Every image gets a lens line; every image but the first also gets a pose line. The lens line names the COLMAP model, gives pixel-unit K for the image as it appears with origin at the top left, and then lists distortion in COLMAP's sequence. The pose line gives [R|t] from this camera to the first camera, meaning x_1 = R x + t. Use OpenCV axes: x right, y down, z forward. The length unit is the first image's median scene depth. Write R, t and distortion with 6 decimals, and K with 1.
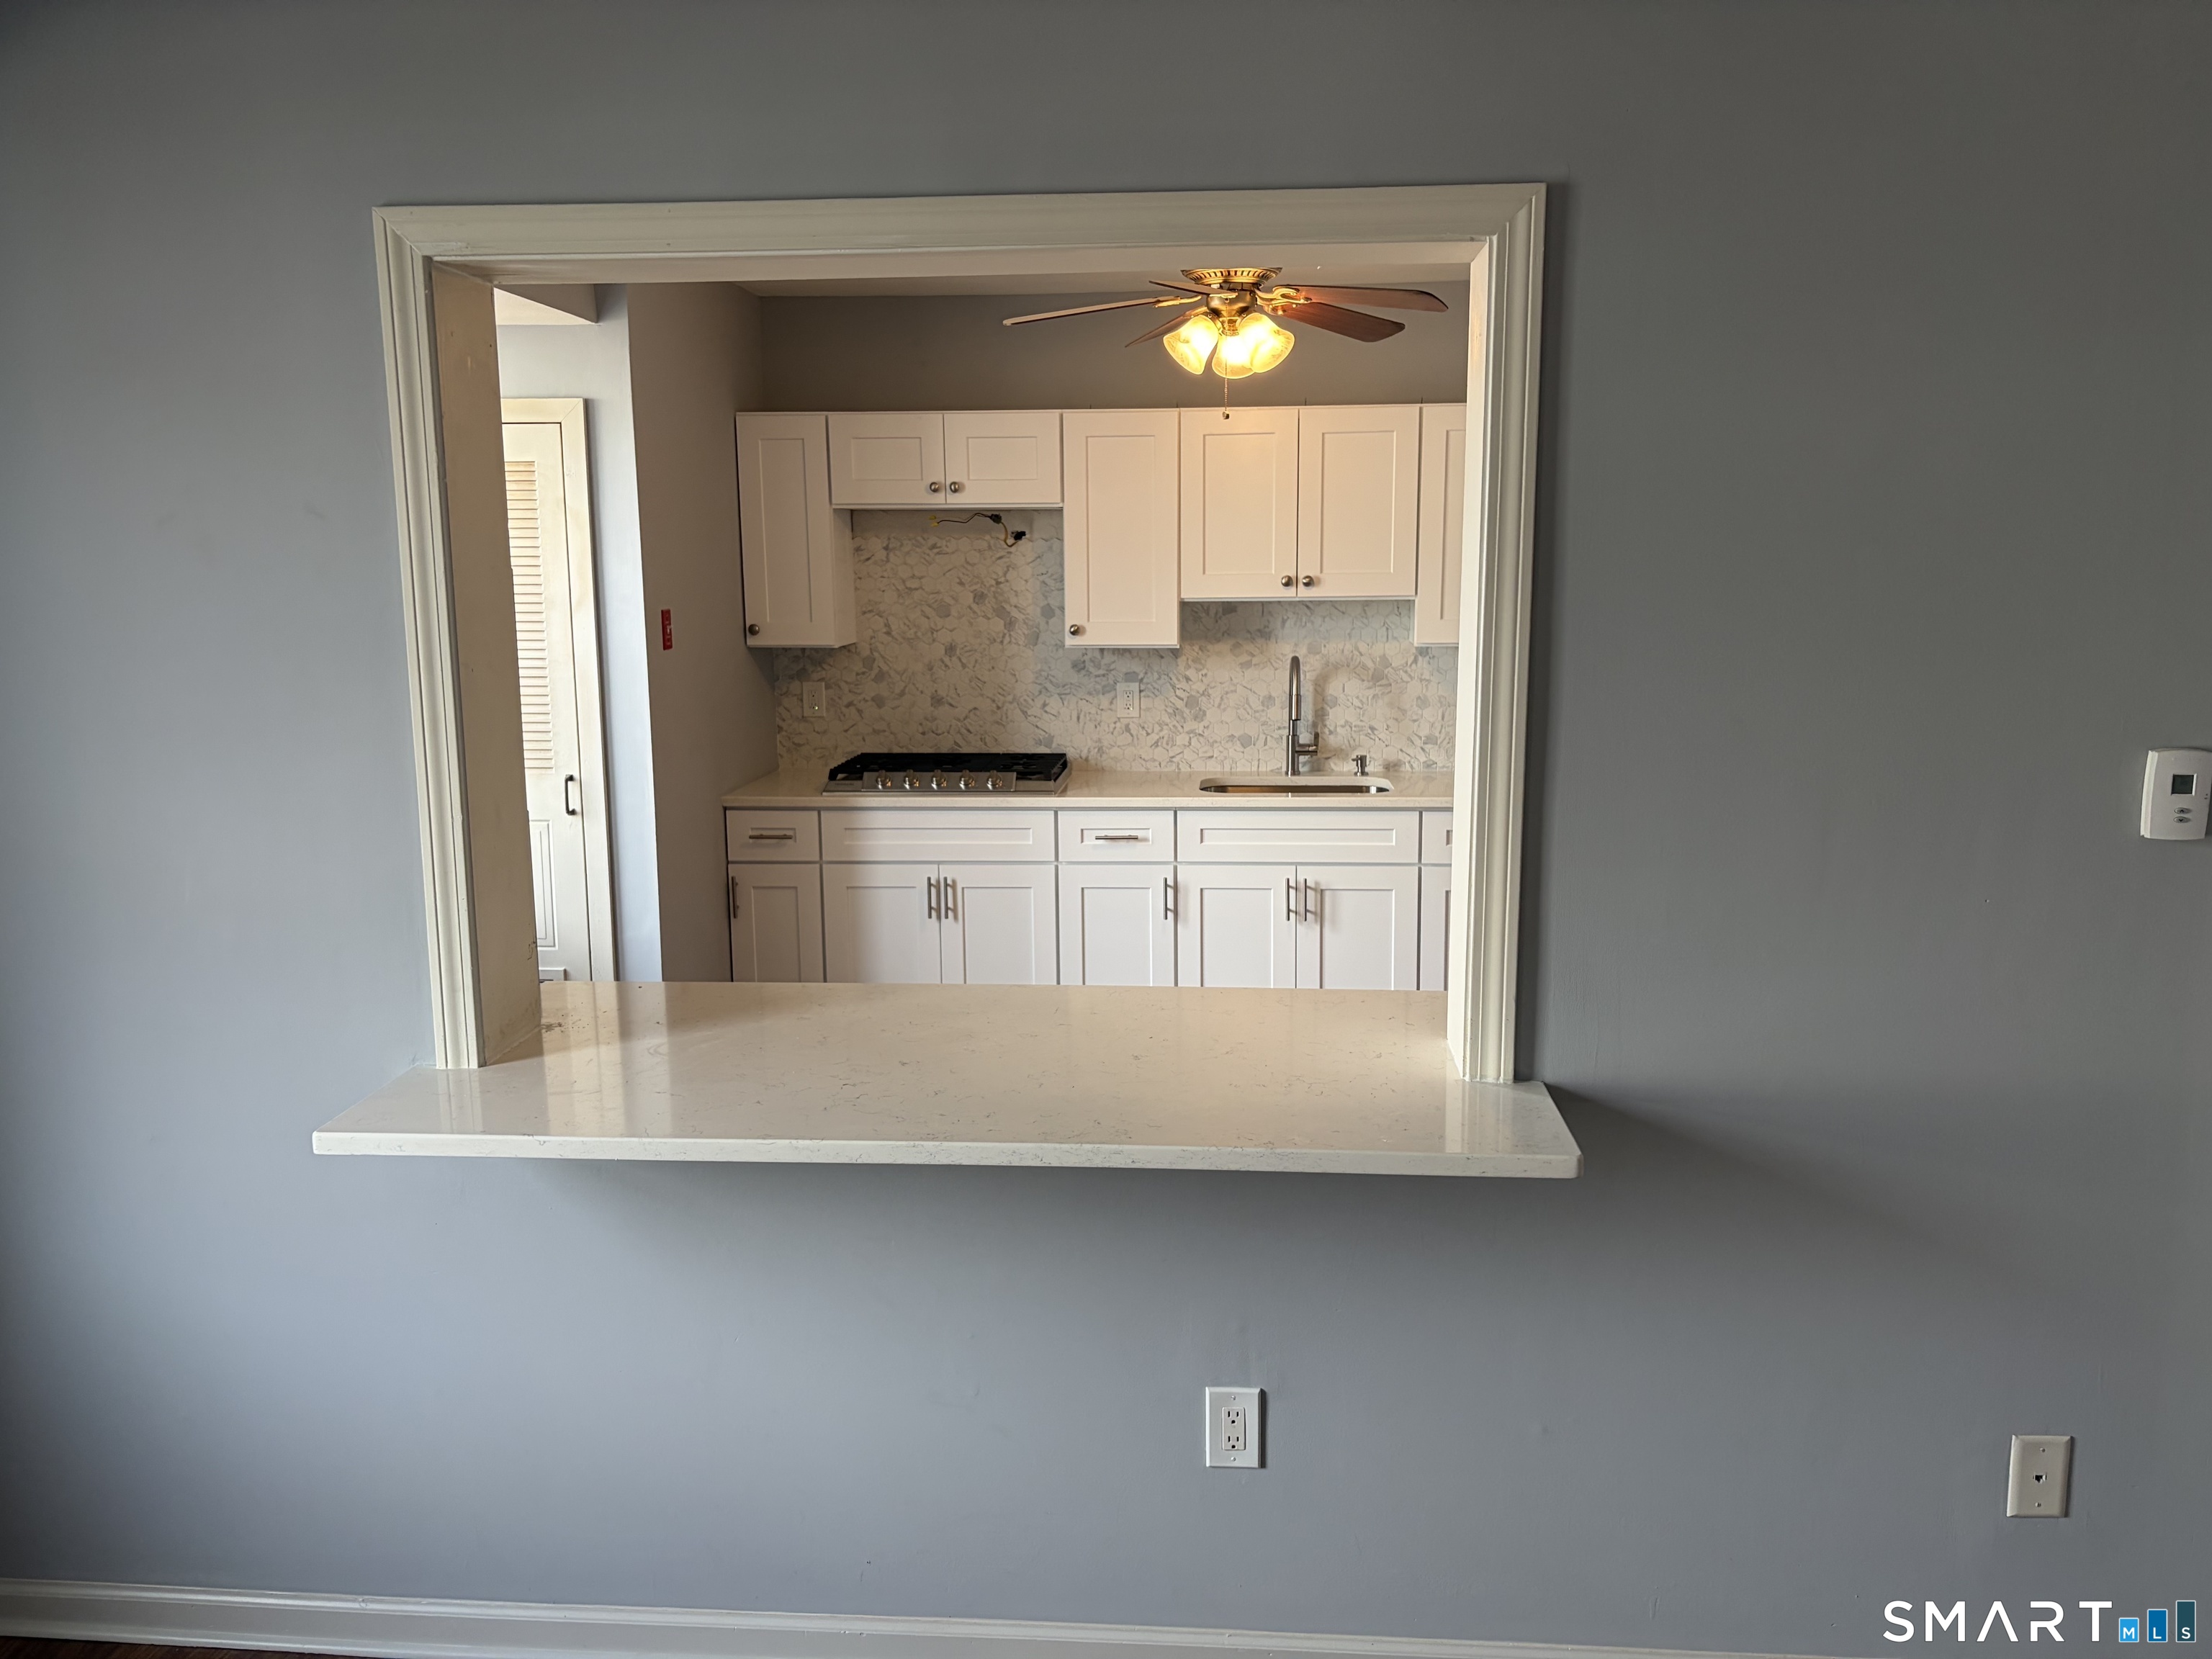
lens RADIAL K [[1695.9, 0, 1090.4], [0, 1695.9, 836.0], [0, 0, 1]] dist [0.039867, -0.057220]
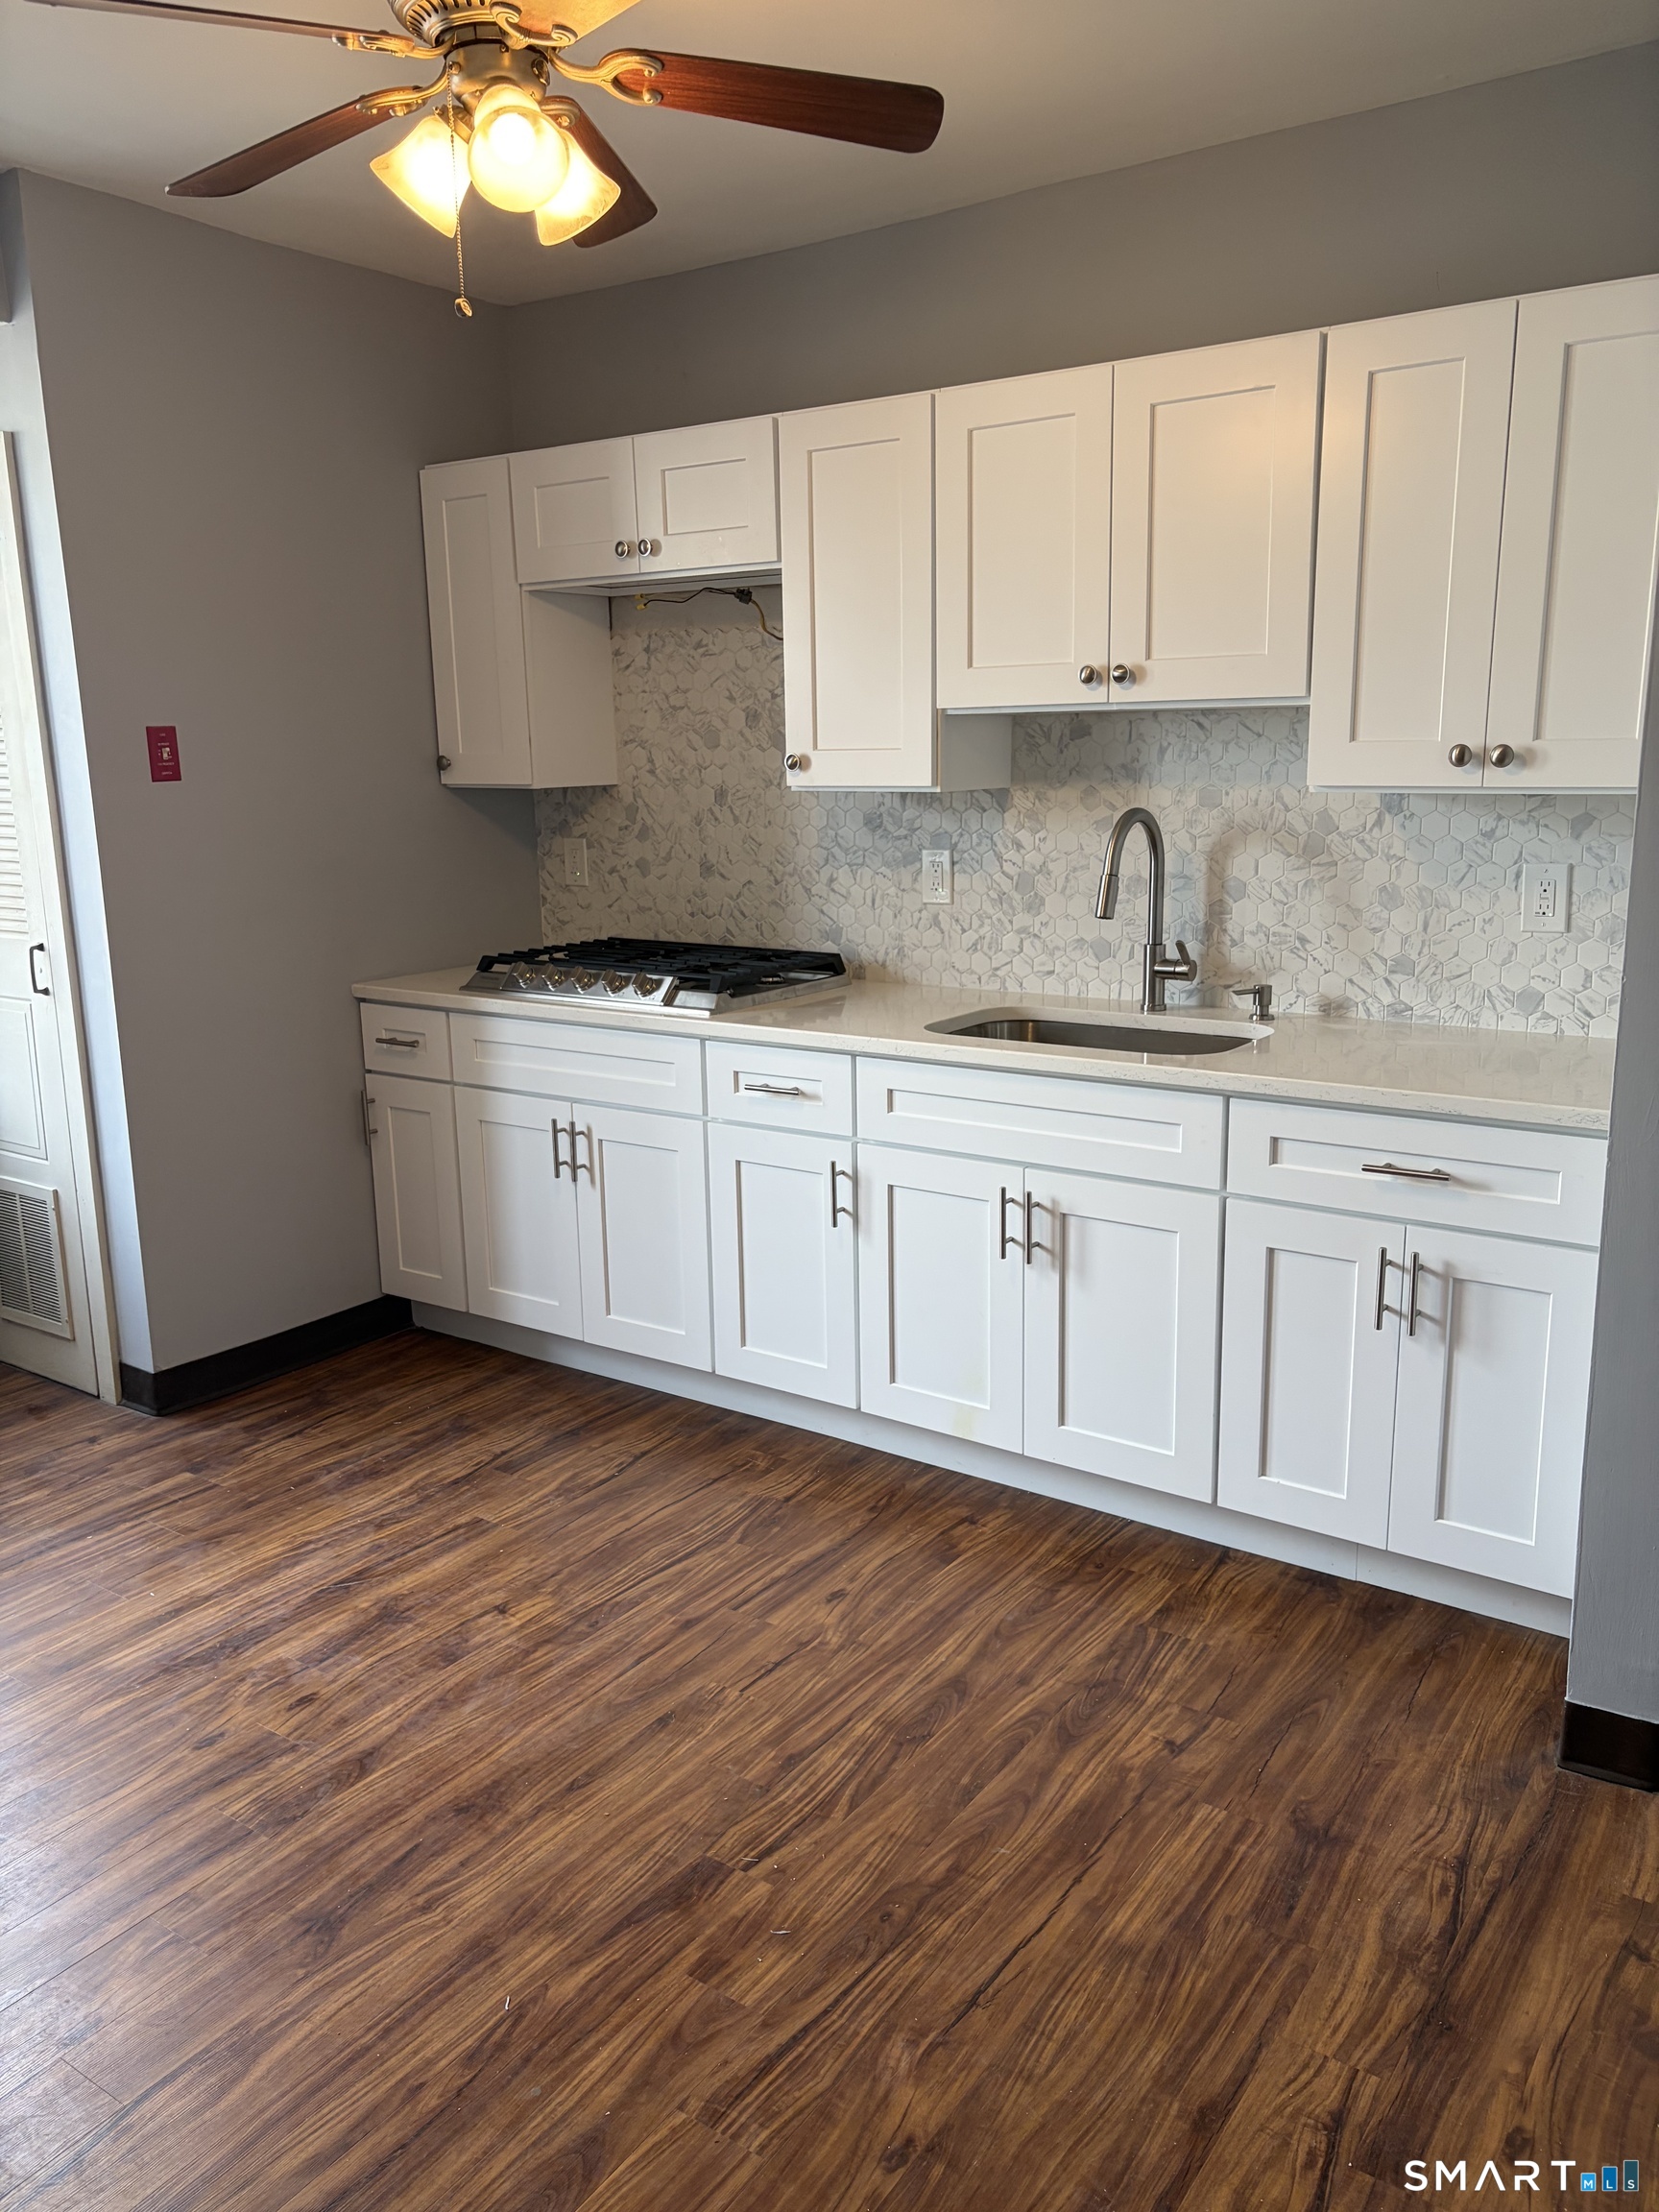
lens RADIAL K [[1695.9, 0, 836.7], [0, 1695.9, 1117.5], [0, 0, 1]] dist [0.039867, -0.057220]
pose [[0.849717, 0.106087, -0.516456, 0.336701], [-0.076189, 0.993973, 0.078823, -0.037263], [0.521705, -0.027629, 0.852678, 0.430058]]
